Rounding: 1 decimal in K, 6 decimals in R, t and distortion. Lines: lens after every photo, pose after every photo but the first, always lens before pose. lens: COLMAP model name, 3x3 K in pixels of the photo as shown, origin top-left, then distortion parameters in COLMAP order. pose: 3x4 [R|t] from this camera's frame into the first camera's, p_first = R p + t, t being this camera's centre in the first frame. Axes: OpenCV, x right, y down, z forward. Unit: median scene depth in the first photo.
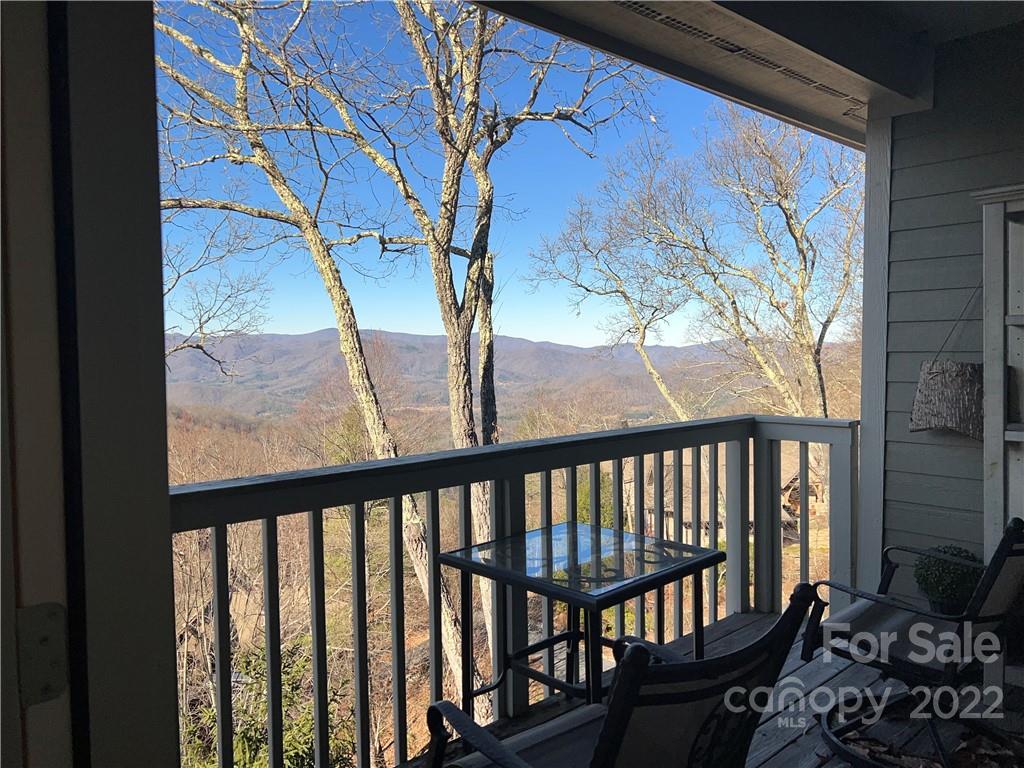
lens RADIAL K [[765.0, 0, 514.8], [0, 765.0, 378.8], [0, 0, 1]] dist [0.069010, -0.082053]
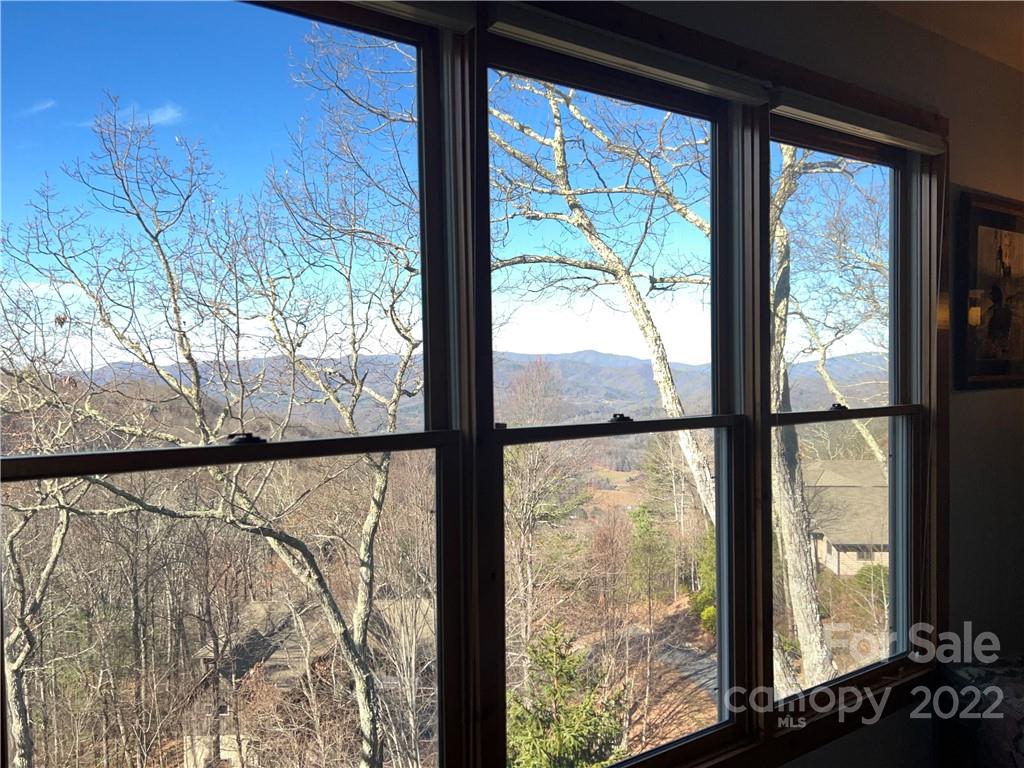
lens RADIAL K [[765.0, 0, 515.4], [0, 765.0, 389.0], [0, 0, 1]] dist [0.069010, -0.082053]
pose [[0.990900, -0.003598, -0.134550, -0.272979], [0.002231, 0.999944, -0.010308, -0.011750], [0.134580, 0.009913, 0.990853, -0.172946]]
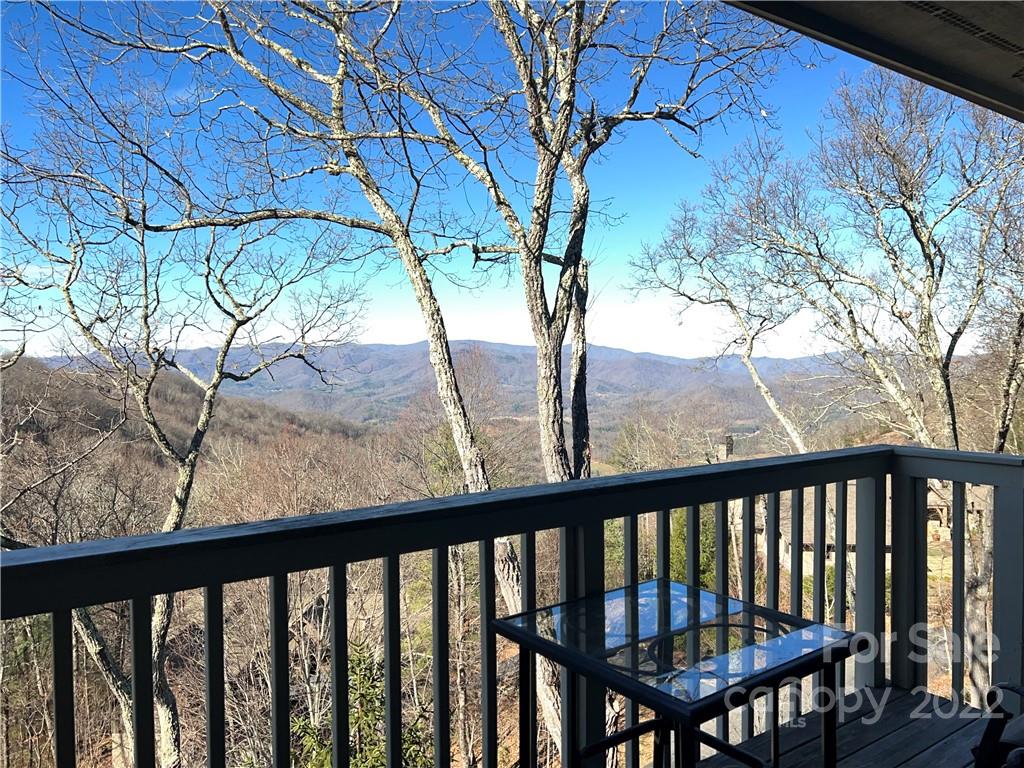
lens RADIAL K [[765.0, 0, 514.8], [0, 765.0, 380.8], [0, 0, 1]] dist [0.069010, -0.082053]
pose [[0.991565, 0.010855, -0.129157, 0.006320], [-0.012251, 0.999875, -0.010022, -0.003772], [0.129032, 0.011520, 0.991574, 0.047413]]
